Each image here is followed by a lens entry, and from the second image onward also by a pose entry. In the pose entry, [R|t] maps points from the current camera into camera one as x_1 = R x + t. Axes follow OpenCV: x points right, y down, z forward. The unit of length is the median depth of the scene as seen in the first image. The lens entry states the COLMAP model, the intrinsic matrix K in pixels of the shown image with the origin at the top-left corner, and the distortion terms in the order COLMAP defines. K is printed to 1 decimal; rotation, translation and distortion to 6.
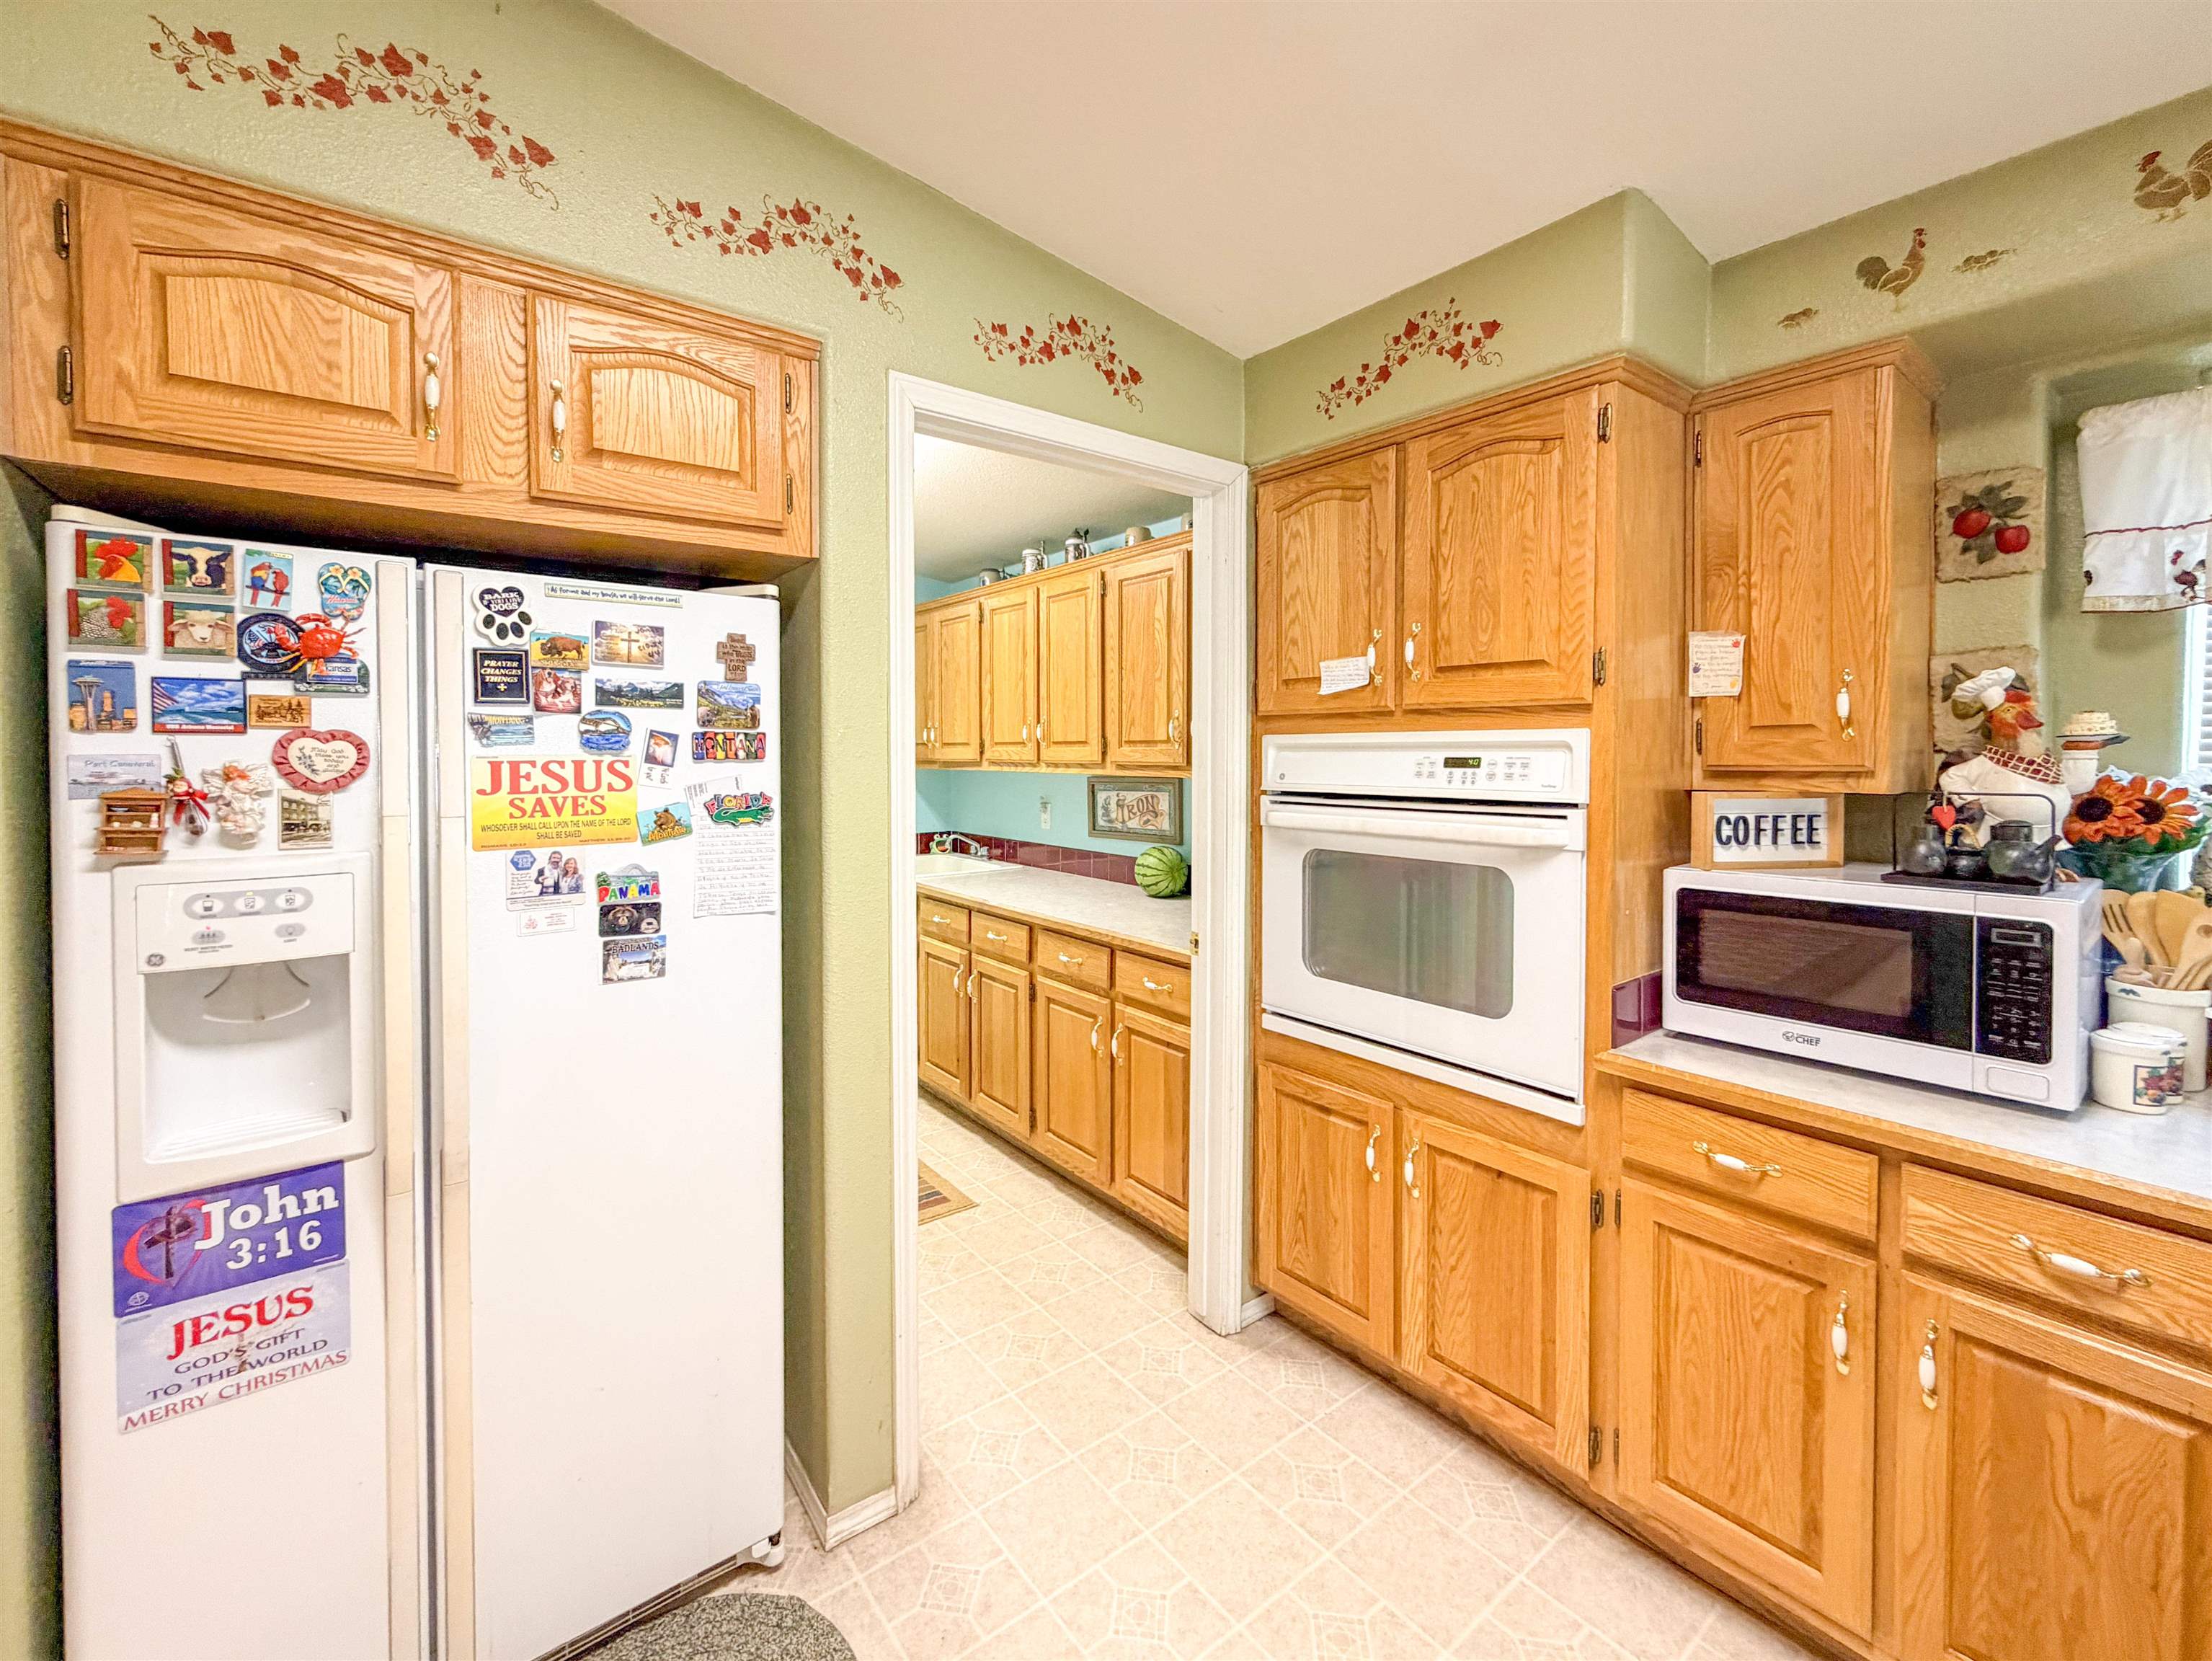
lens RADIAL K [[907.2, 0, 1107.0], [0, 907.2, 775.6], [0, 0, 1]] dist [-0.000521, -0.000040]
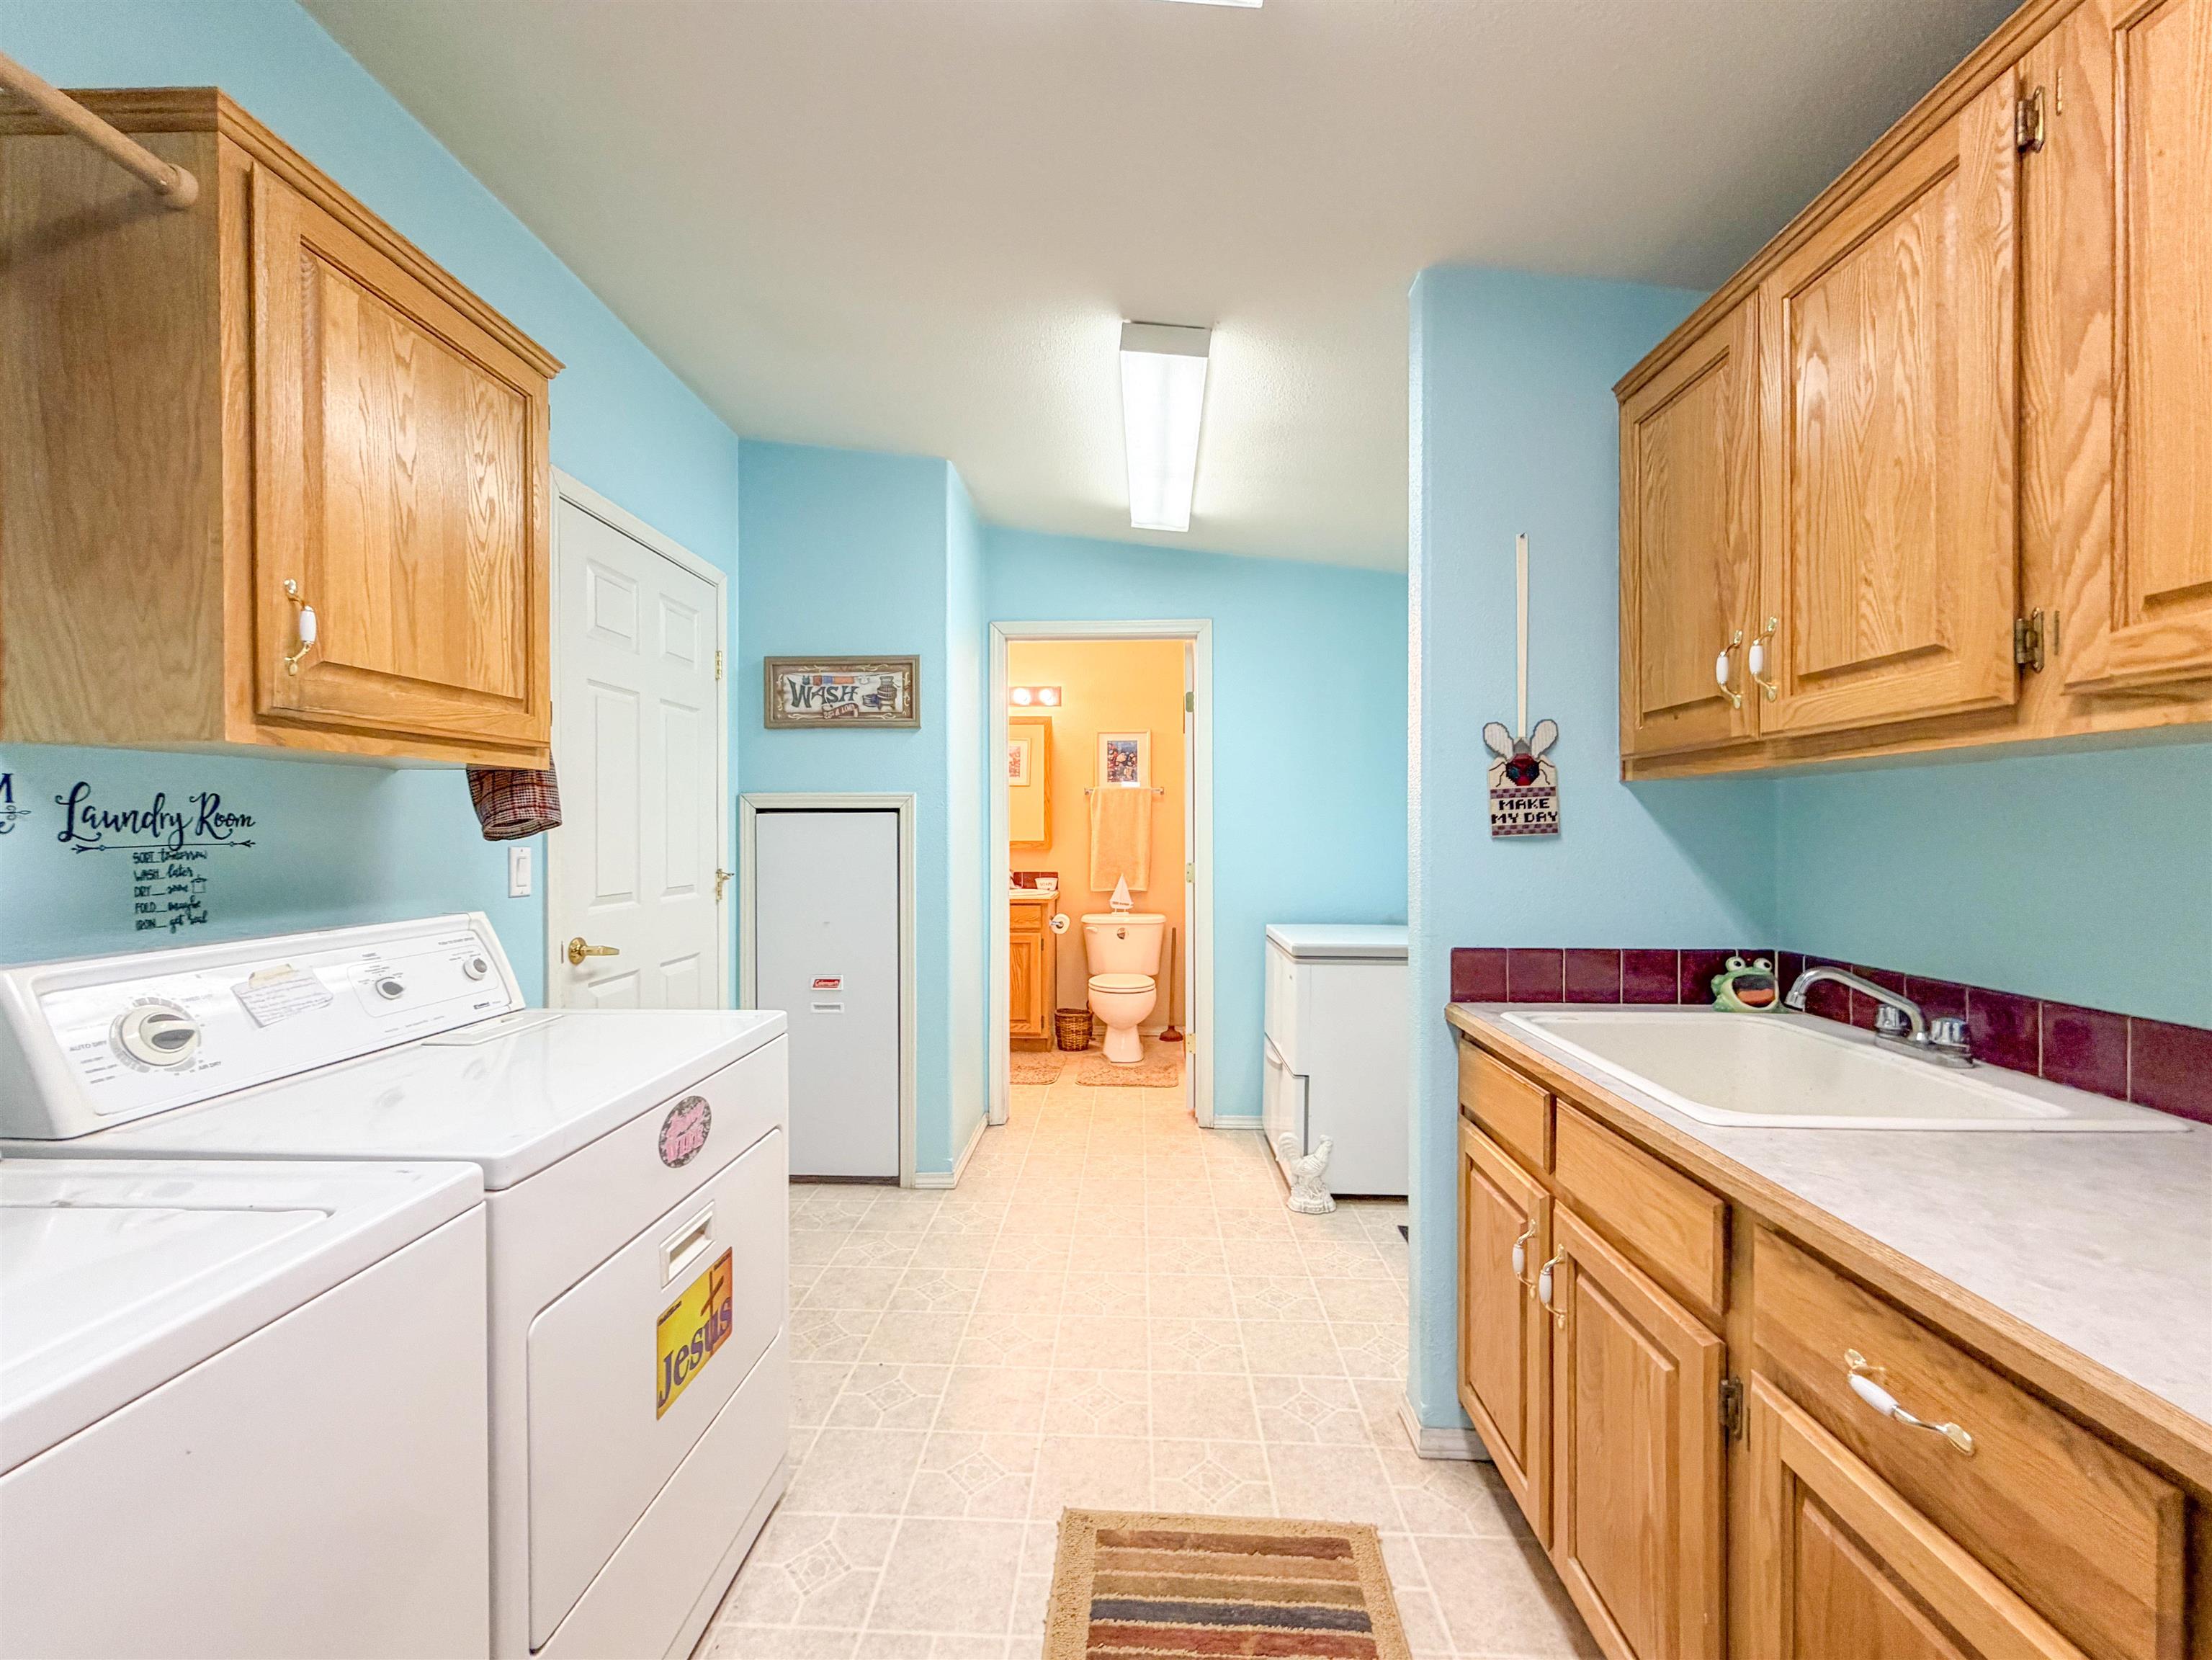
lens RADIAL K [[907.4, 0, 1106.0], [0, 907.4, 830.0], [0, 0, 1]] dist [-0.000232, 0.000177]
pose [[0.764041, -0.002706, -0.645162, -0.155303], [-0.017046, 0.999557, -0.024380, 0.027666], [0.644943, 0.029625, 0.763657, 0.584095]]
